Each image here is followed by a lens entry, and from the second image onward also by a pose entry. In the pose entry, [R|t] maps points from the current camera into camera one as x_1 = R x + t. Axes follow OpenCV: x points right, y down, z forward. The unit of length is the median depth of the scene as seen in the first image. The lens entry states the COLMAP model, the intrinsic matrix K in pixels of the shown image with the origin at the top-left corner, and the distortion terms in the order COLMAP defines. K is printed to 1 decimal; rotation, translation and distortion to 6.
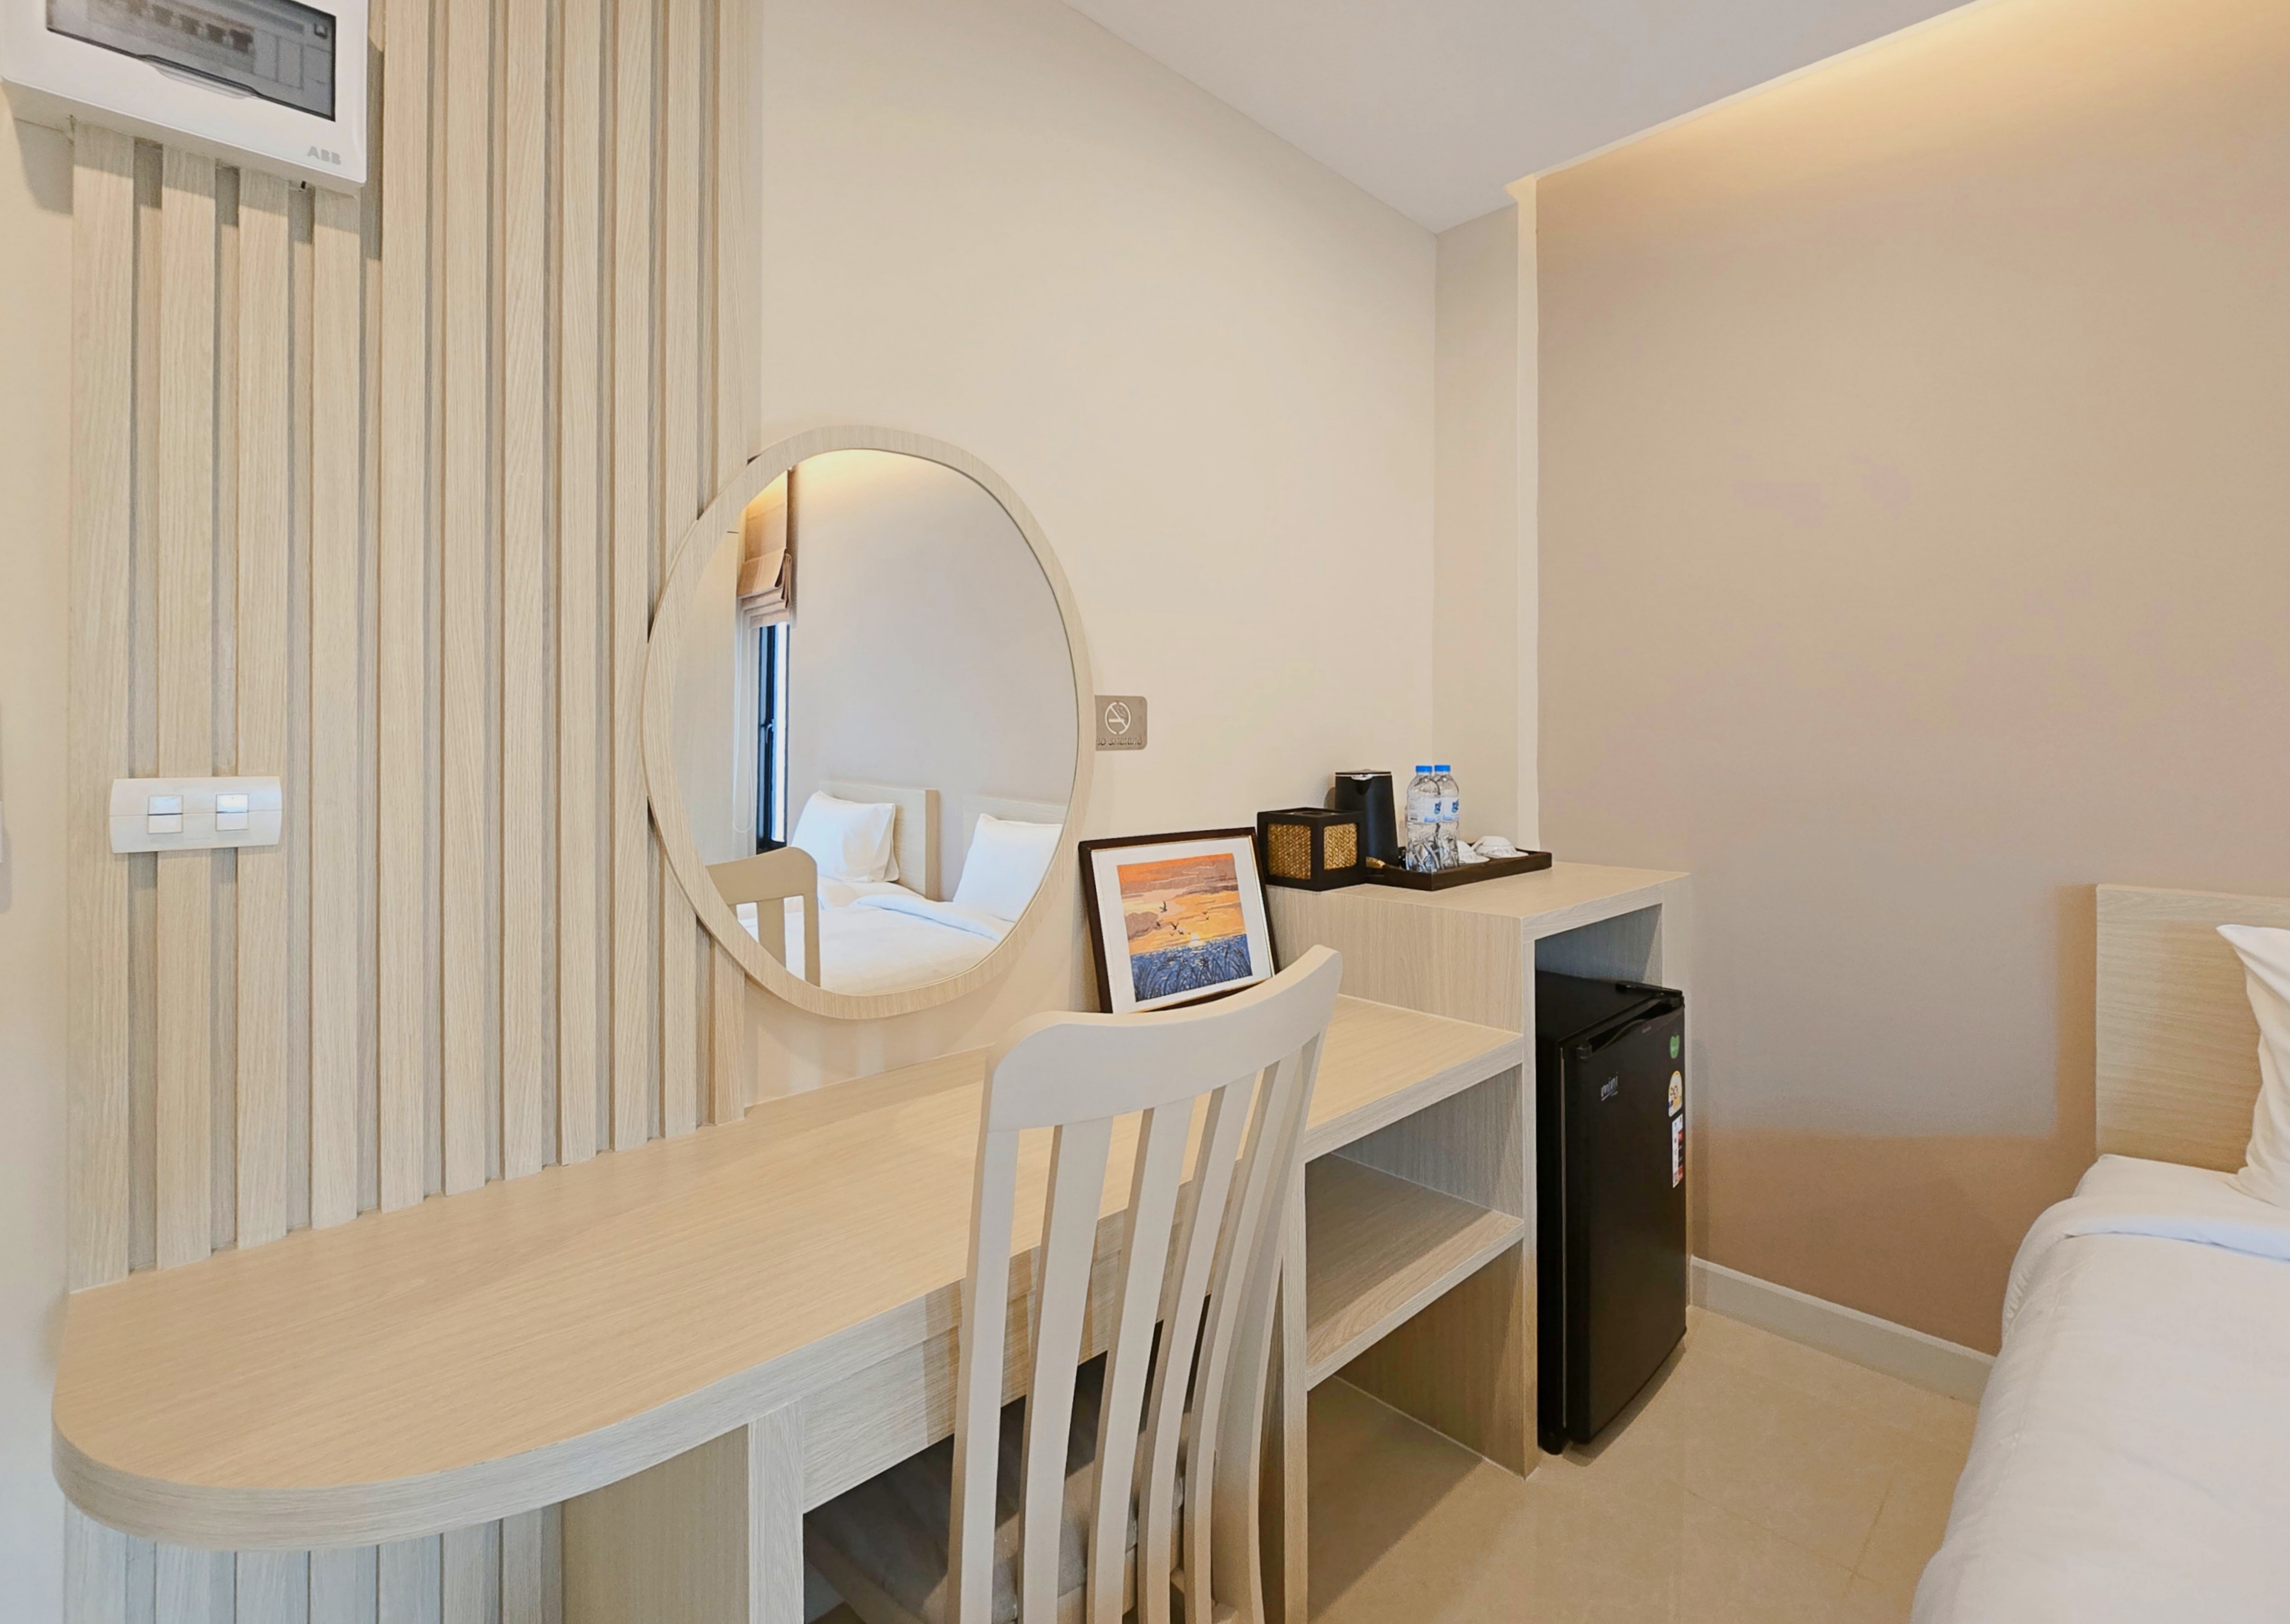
lens RADIAL K [[1007.2, 0, 1224.2], [0, 1007.2, 736.3], [0, 0, 1]] dist [0.001467, -0.003466]
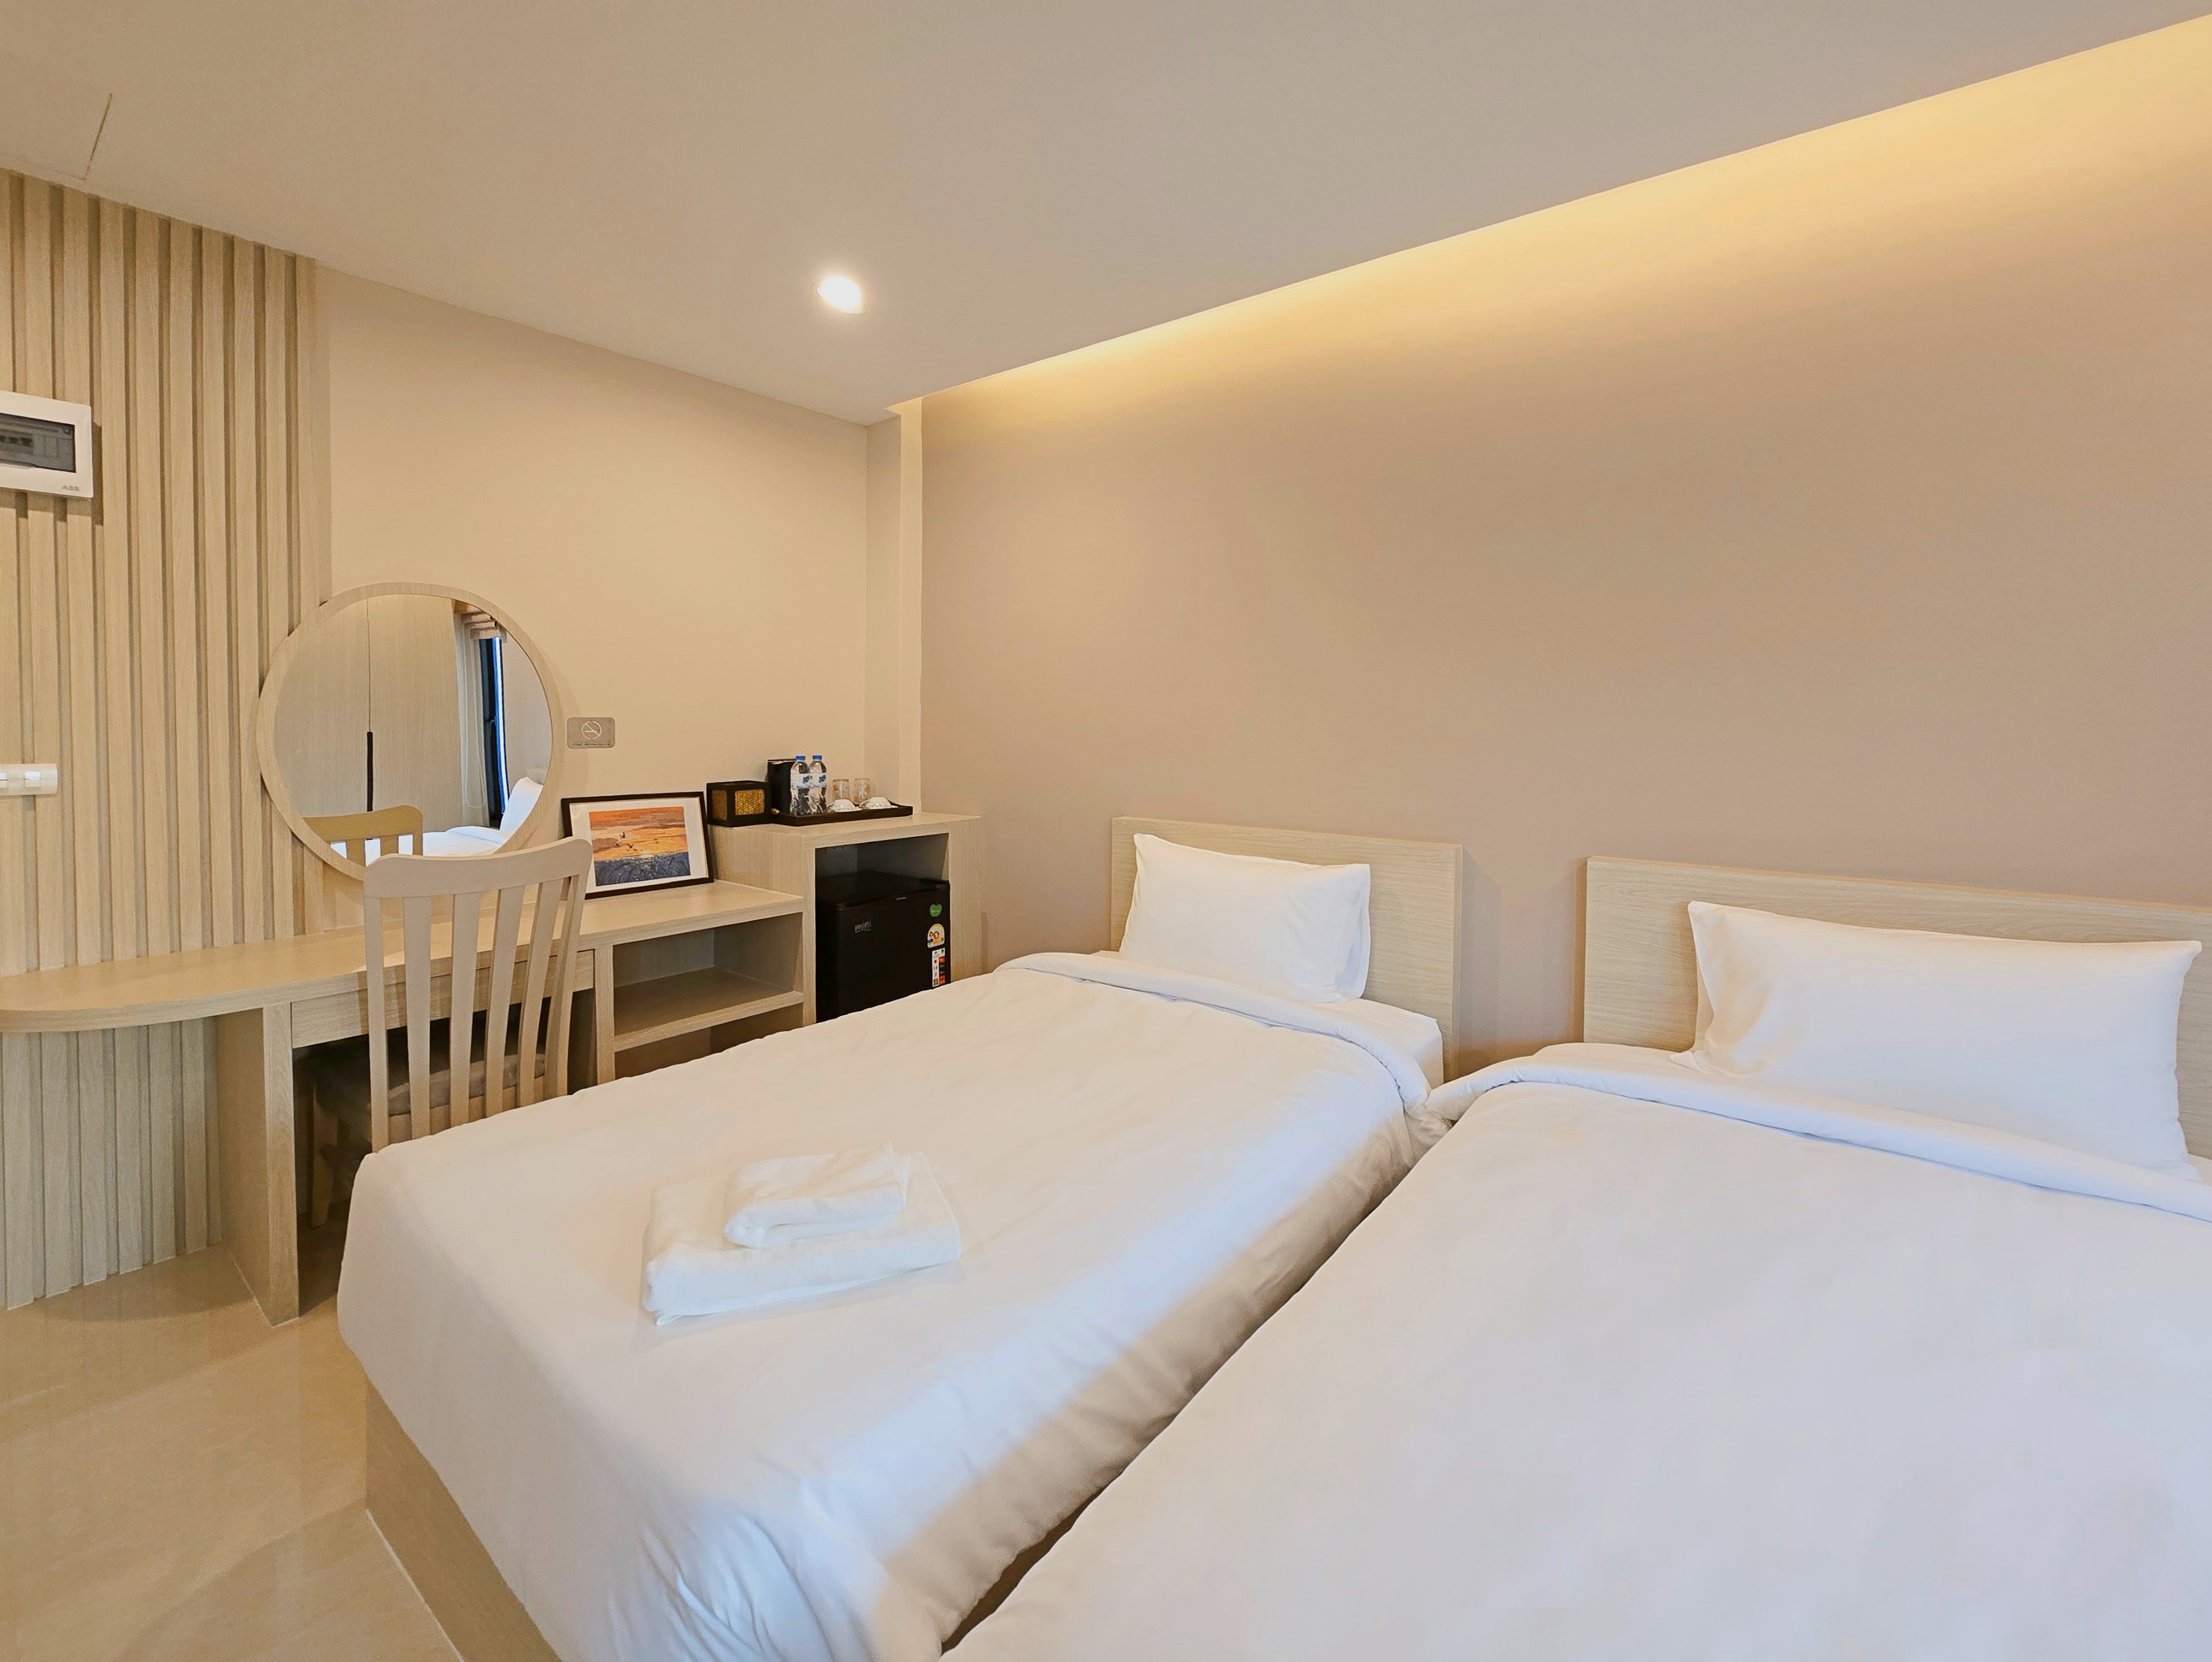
lens RADIAL K [[907.7, 0, 1154.3], [0, 907.7, 747.1], [0, 0, 1]] dist [-0.001638, -0.000852]
pose [[0.990699, 0.004530, 0.135996, 0.950181], [-0.008629, 0.999526, 0.029565, -0.061619], [-0.135798, -0.030463, 0.990268, -1.039433]]
